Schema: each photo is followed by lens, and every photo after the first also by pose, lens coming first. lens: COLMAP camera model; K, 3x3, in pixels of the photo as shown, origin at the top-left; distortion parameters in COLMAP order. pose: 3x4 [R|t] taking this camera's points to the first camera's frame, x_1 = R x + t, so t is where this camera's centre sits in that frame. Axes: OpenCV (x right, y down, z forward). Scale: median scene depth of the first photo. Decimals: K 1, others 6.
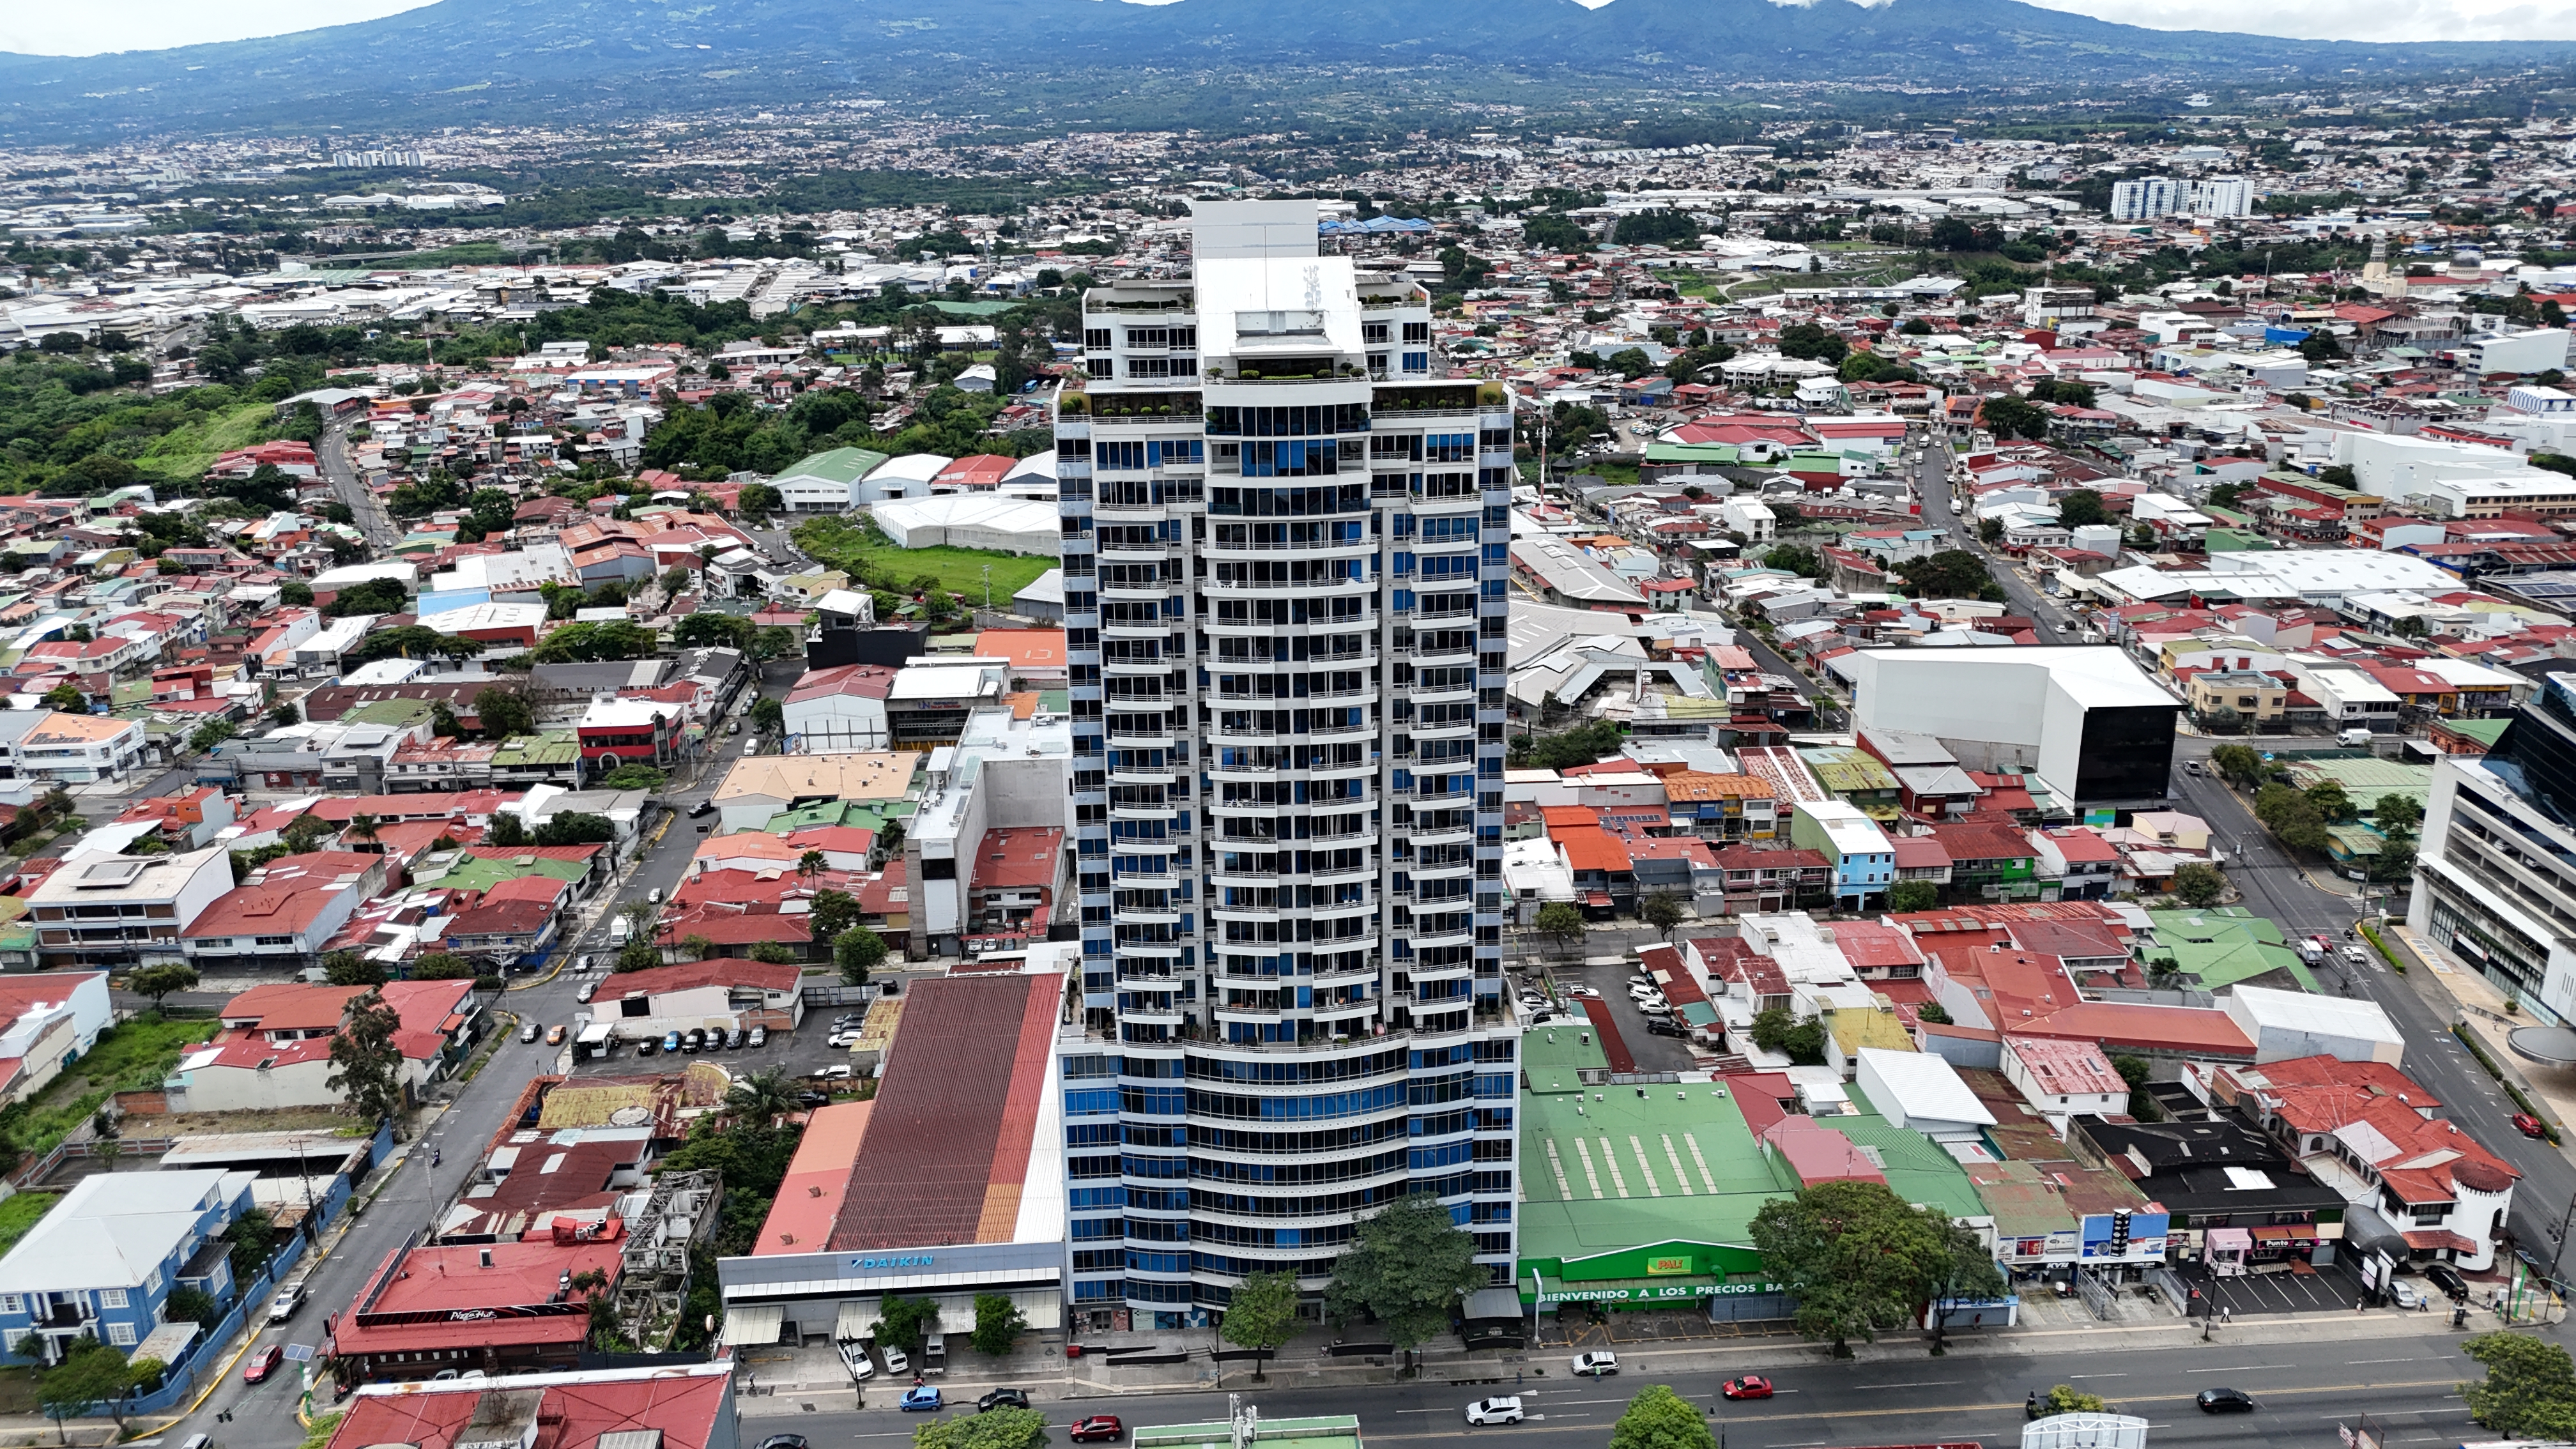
lens RADIAL K [[1973.1, 0, 1288.0], [0, 1973.1, 724.5], [0, 0, 1]] dist [0.079809, -0.087695]
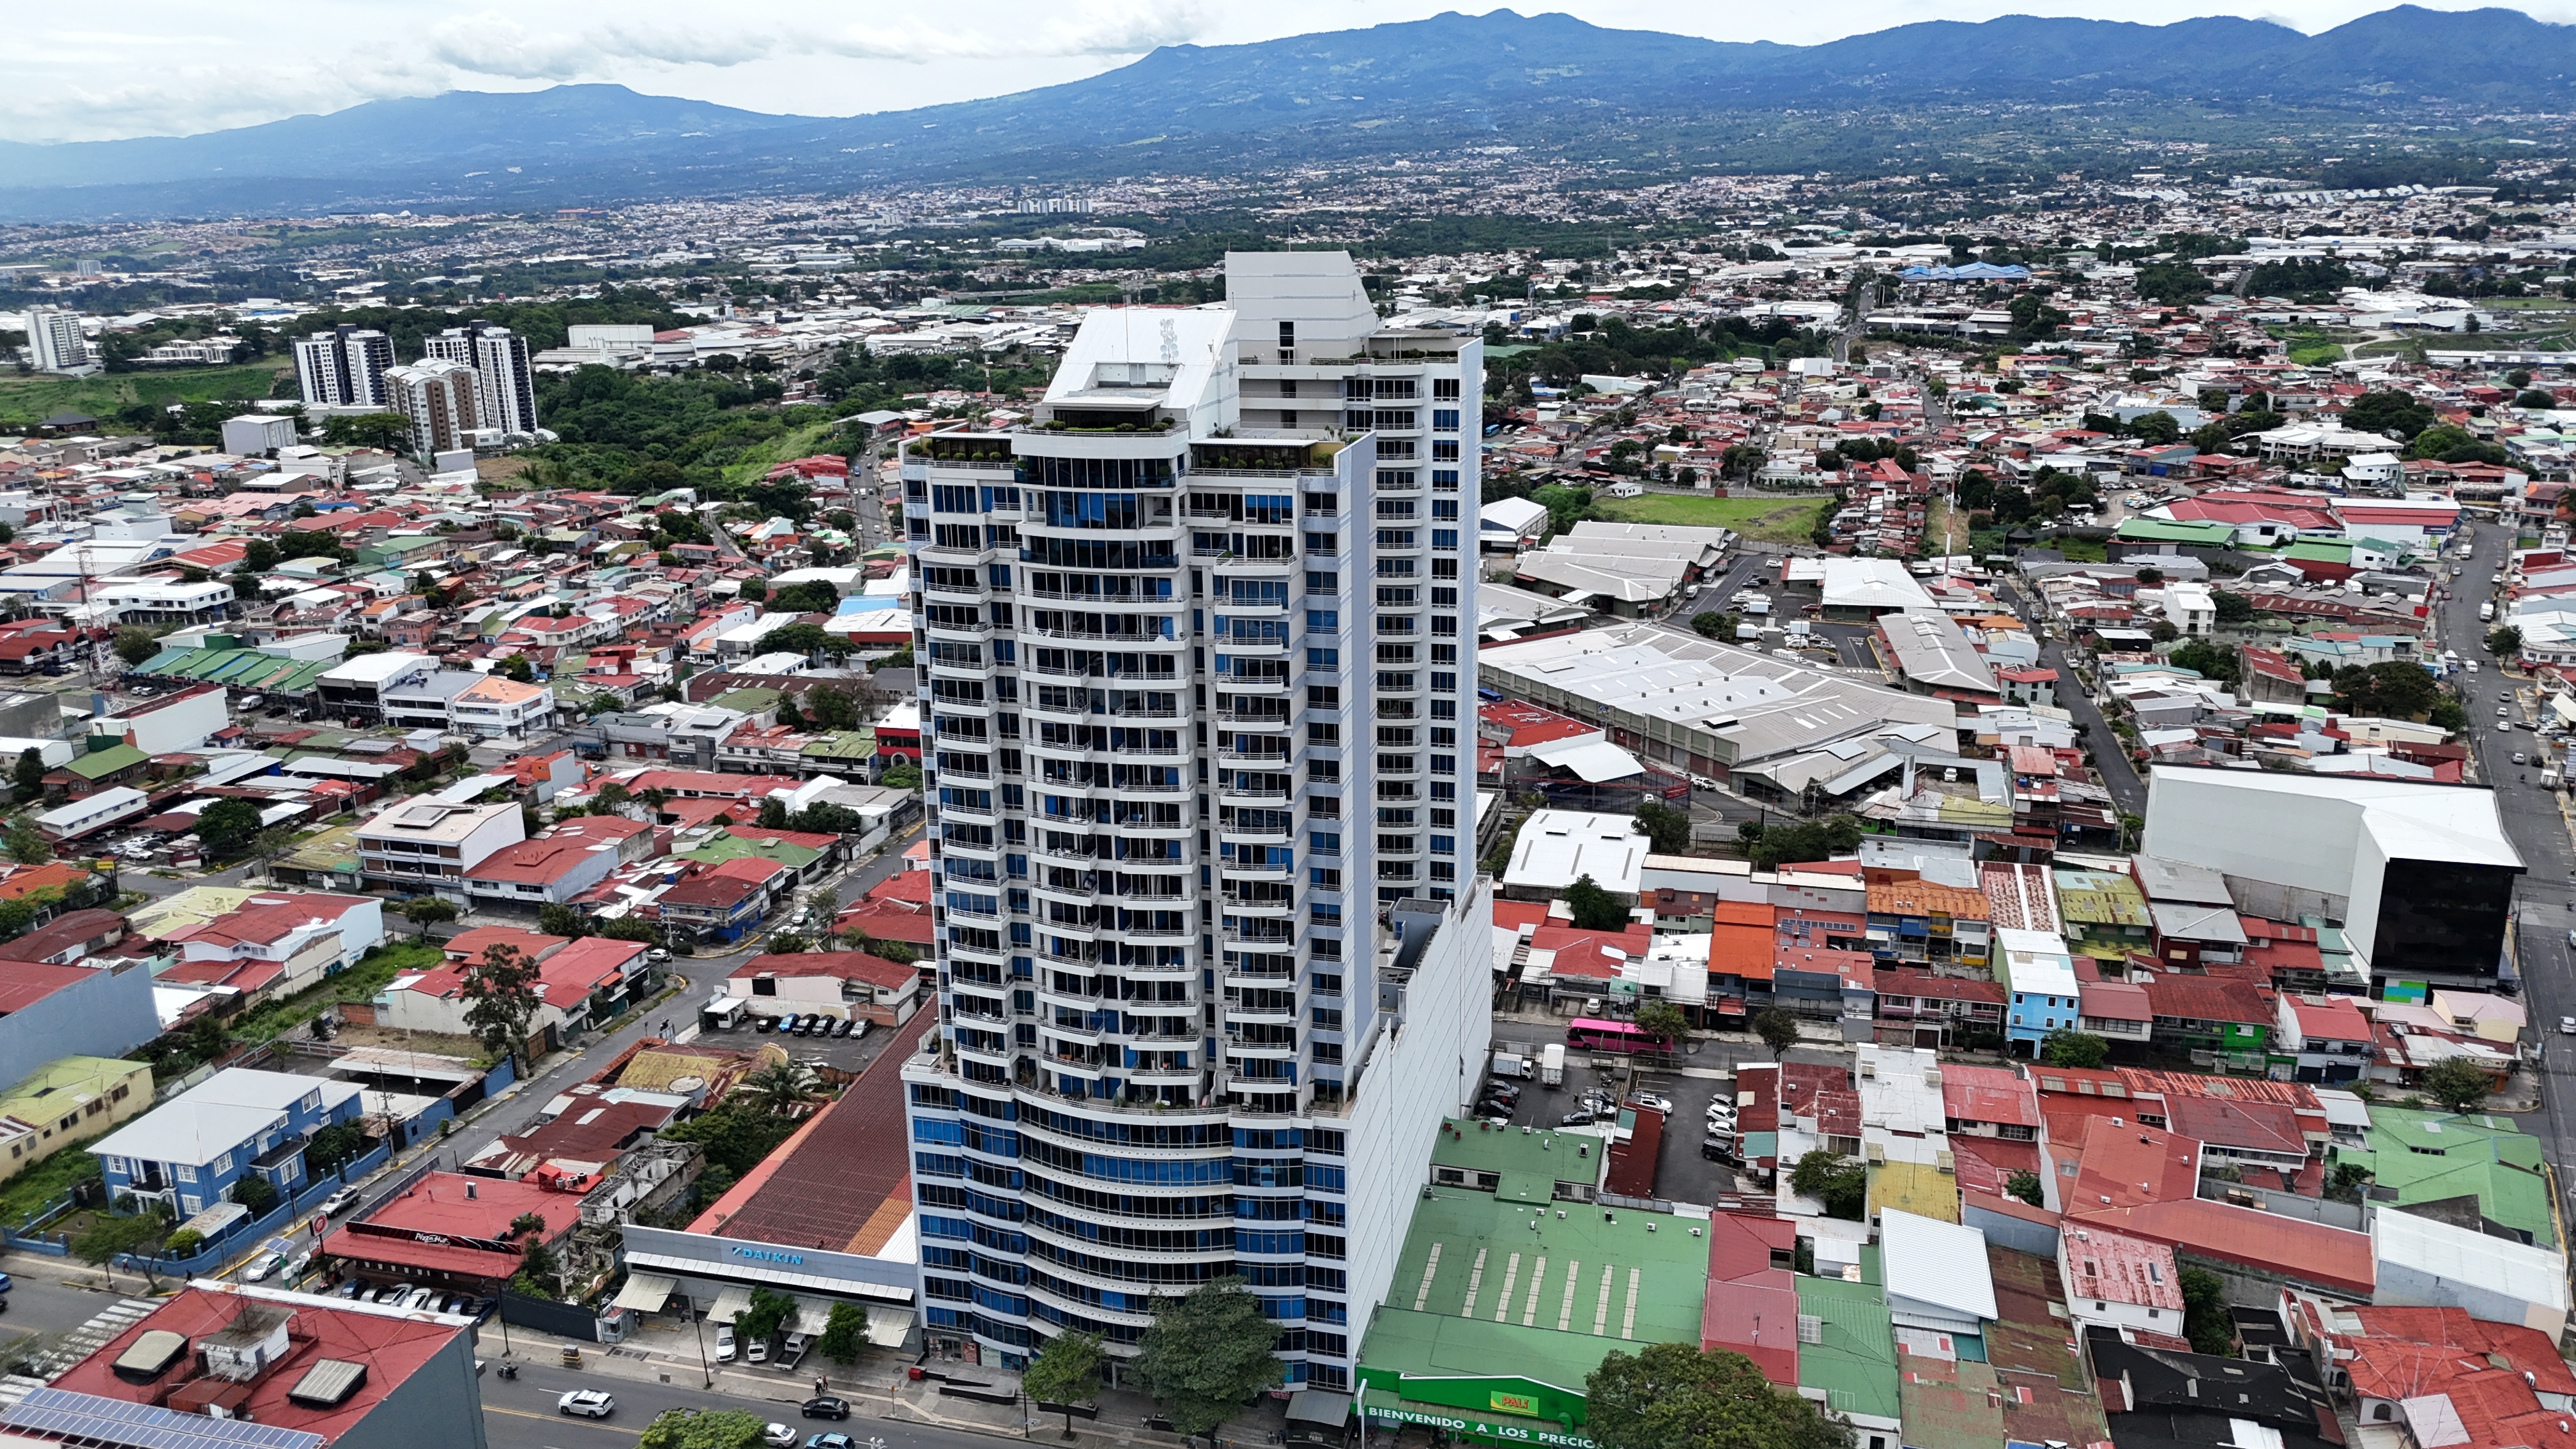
lens RADIAL K [[1973.1, 0, 1288.0], [0, 1973.1, 724.5], [0, 0, 1]] dist [0.079809, -0.087695]
pose [[0.945073, 0.086132, -0.315306, 0.216668], [-0.092516, 0.995697, -0.005304, -0.016460], [0.313493, 0.034184, 0.948975, 0.048485]]
